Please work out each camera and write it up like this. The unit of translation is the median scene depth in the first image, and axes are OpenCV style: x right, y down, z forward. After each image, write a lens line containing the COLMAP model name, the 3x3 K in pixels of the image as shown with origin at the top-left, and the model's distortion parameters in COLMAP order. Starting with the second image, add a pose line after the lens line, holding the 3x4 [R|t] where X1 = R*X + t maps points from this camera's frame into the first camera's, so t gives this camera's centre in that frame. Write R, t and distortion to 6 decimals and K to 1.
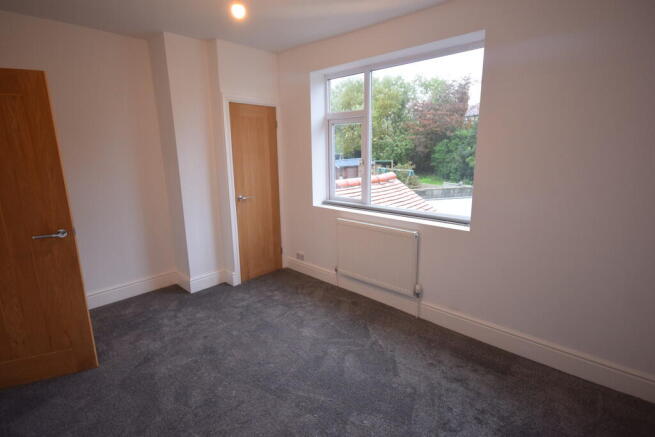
lens RADIAL K [[334.7, 0, 327.5], [0, 334.7, 218.5], [0, 0, 1]] dist [-0.000434, -0.000046]
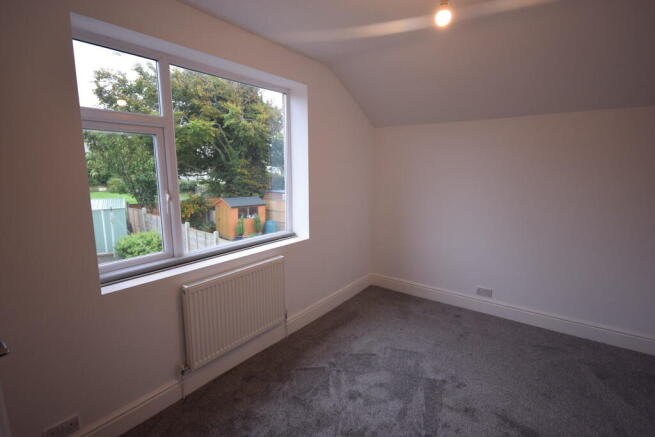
lens RADIAL K [[314.7, 0, 327.5], [0, 314.7, 218.5], [0, 0, 1]] dist [0.000304, -0.000463]
pose [[-0.121200, -0.147924, 0.981544, -0.652843], [0.211109, 0.962371, 0.171102, -0.195837], [-0.969919, 0.227950, -0.085411, 0.893791]]
